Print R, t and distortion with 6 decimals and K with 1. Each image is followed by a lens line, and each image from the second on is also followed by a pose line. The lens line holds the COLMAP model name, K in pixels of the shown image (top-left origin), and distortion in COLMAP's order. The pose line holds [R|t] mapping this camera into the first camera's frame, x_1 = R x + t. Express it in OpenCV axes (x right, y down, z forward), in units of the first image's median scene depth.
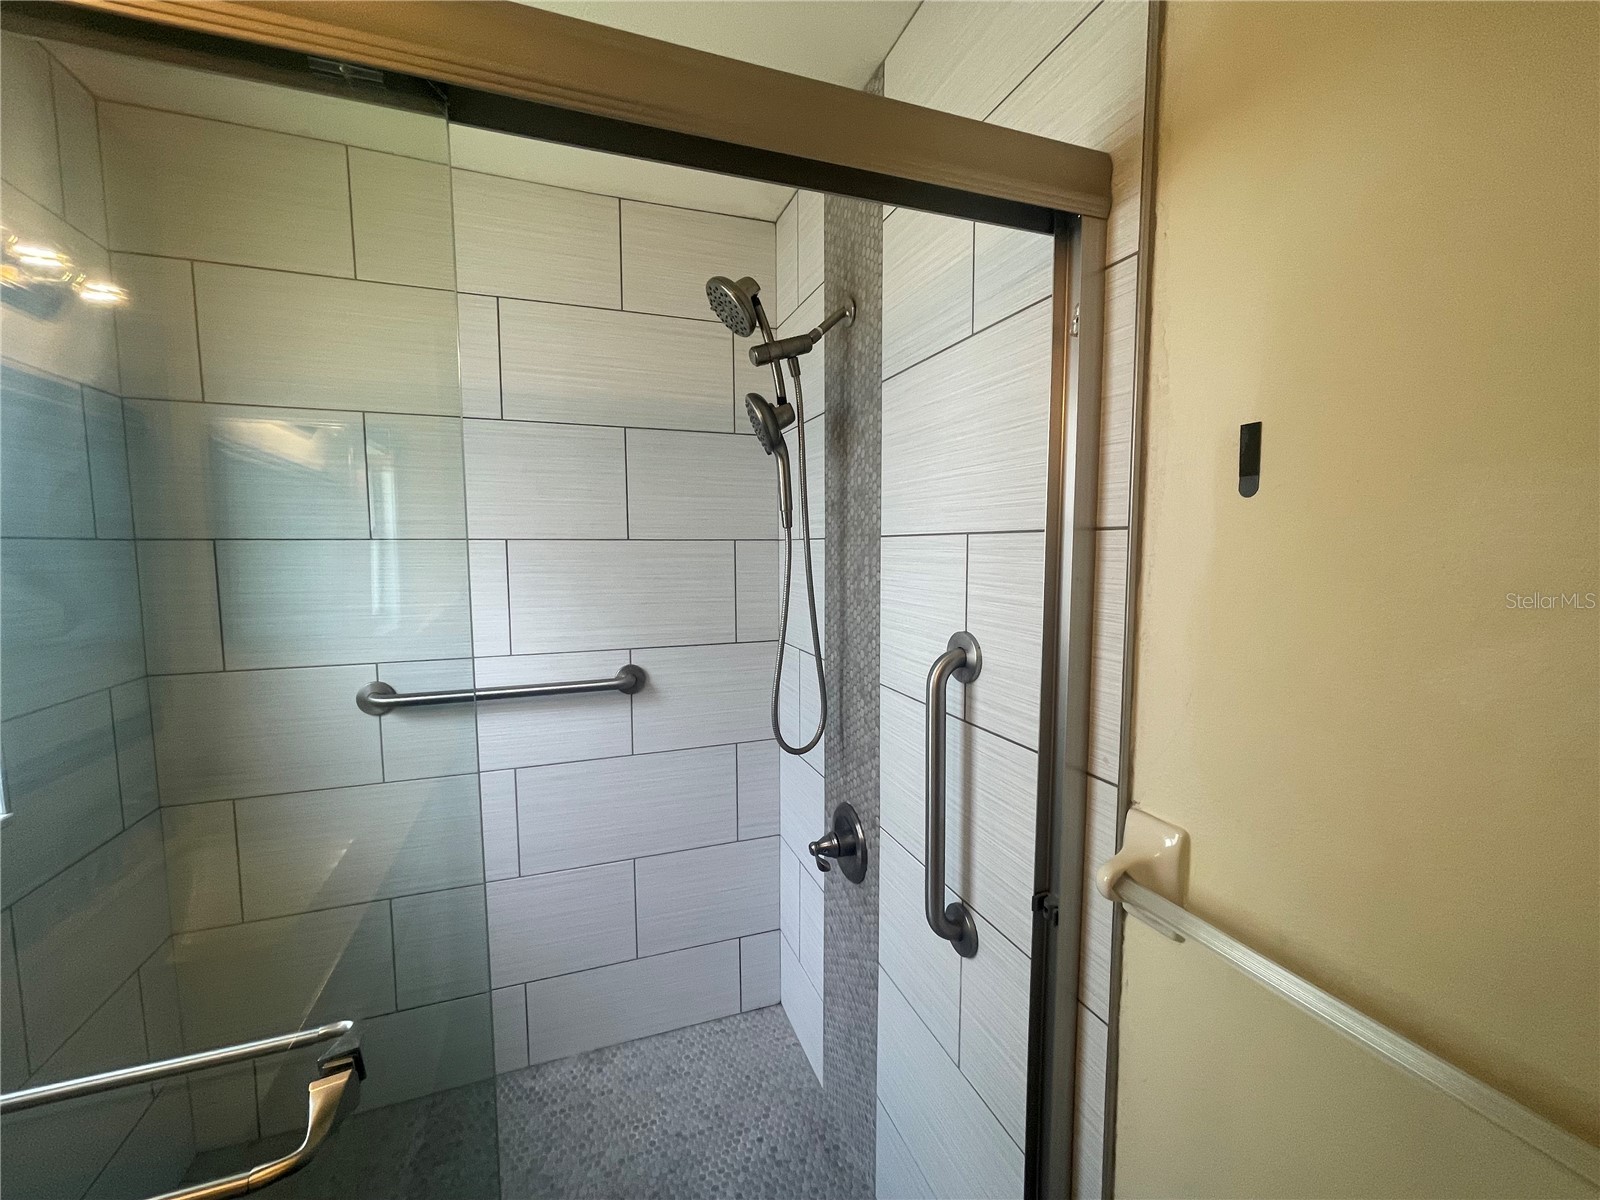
lens RADIAL K [[646.0, 0, 796.1], [0, 646.0, 602.7], [0, 0, 1]] dist [-0.001699, 0.000324]
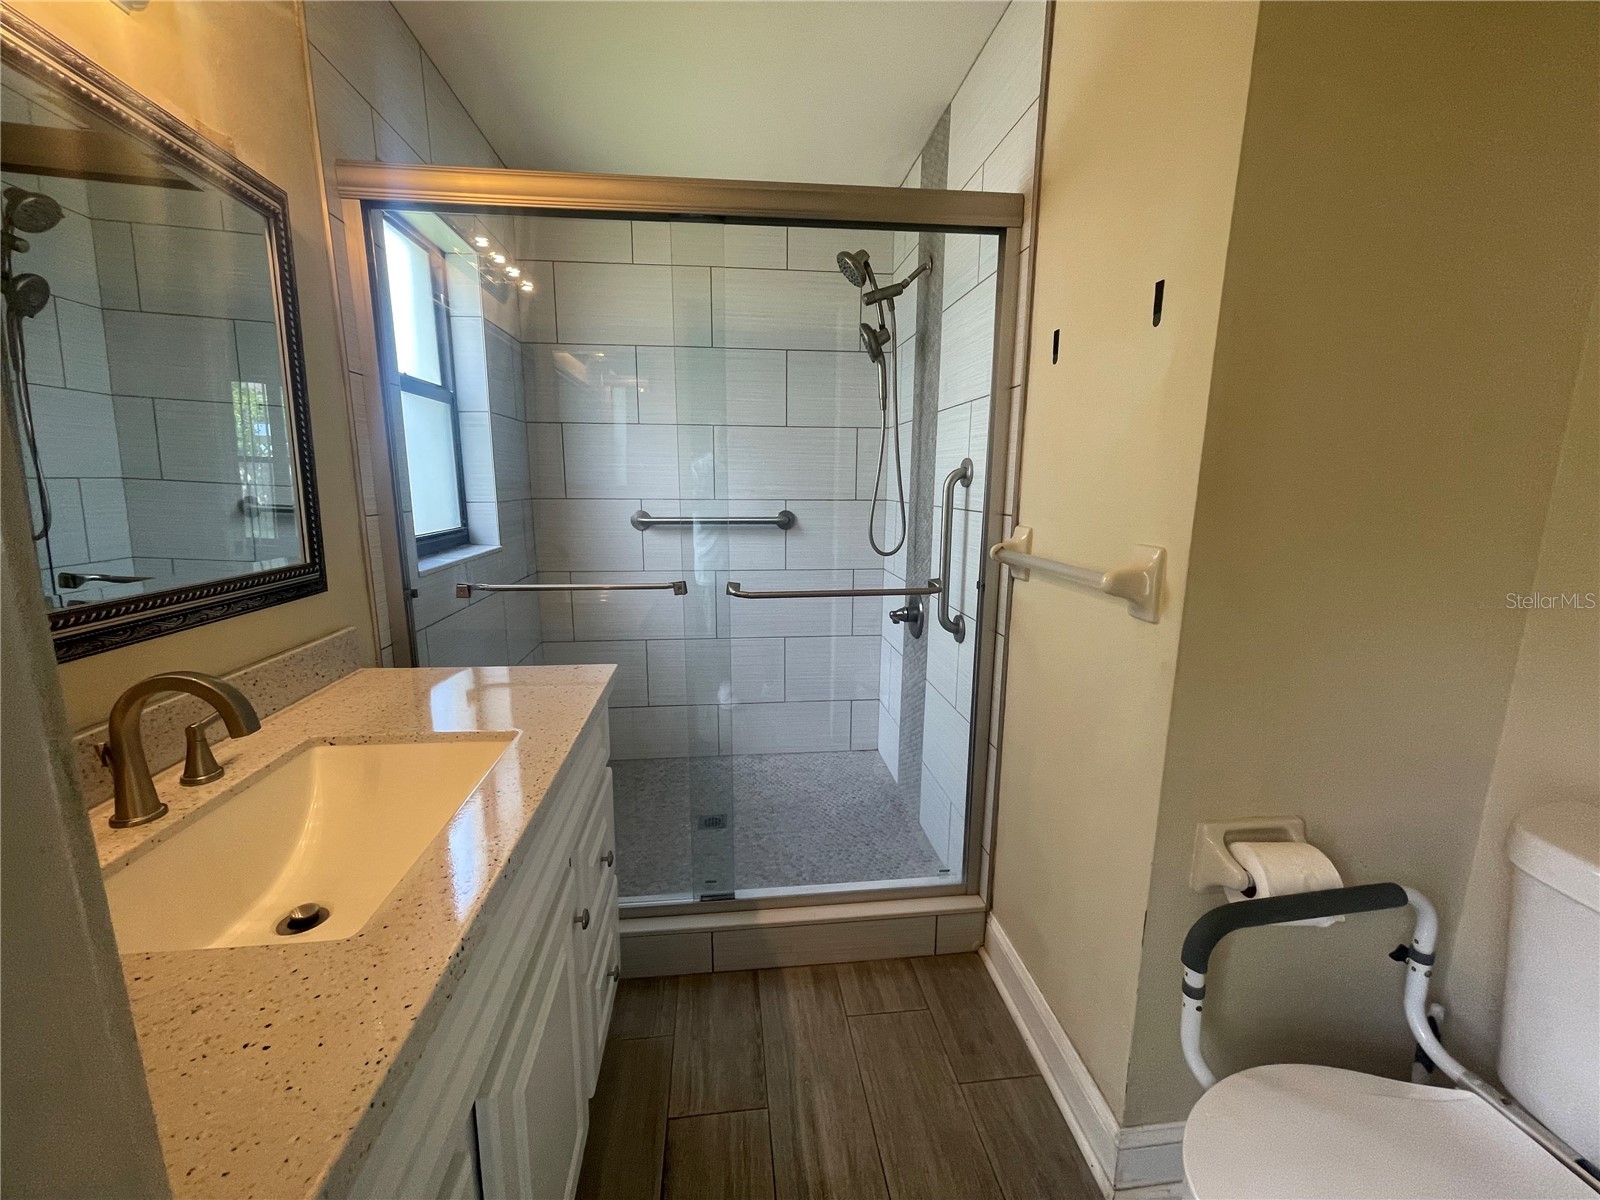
lens RADIAL K [[646.0, 0, 796.1], [0, 646.0, 602.7], [0, 0, 1]] dist [-0.001699, 0.000324]
pose [[0.971638, 0.053540, -0.230333, 0.175507], [-0.029376, 0.993816, 0.107086, 0.199351], [0.234642, -0.097283, 0.967202, -0.660954]]
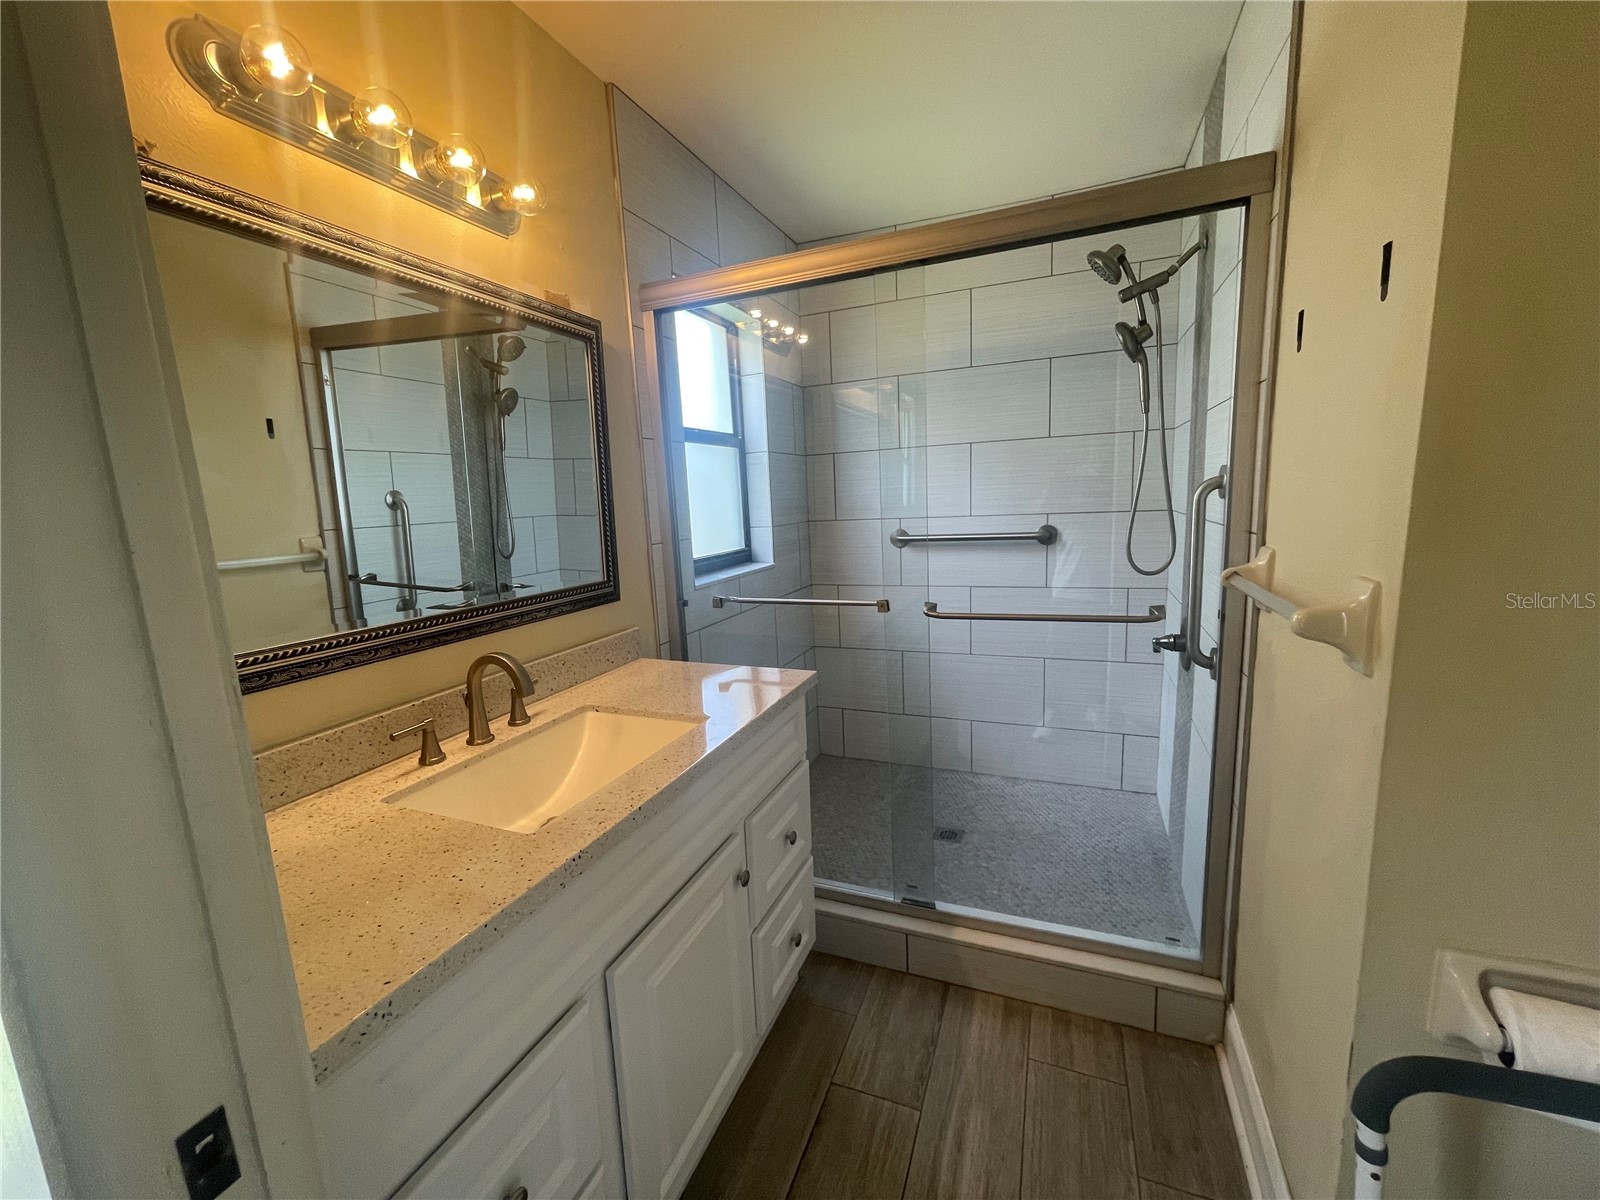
lens RADIAL K [[646.0, 0, 796.1], [0, 646.0, 602.7], [0, 0, 1]] dist [-0.001699, 0.000324]
pose [[0.737283, 0.080529, -0.670767, 0.423194], [-0.013621, 0.994440, 0.104416, 0.167831], [0.675447, -0.067848, 0.734281, -0.622831]]
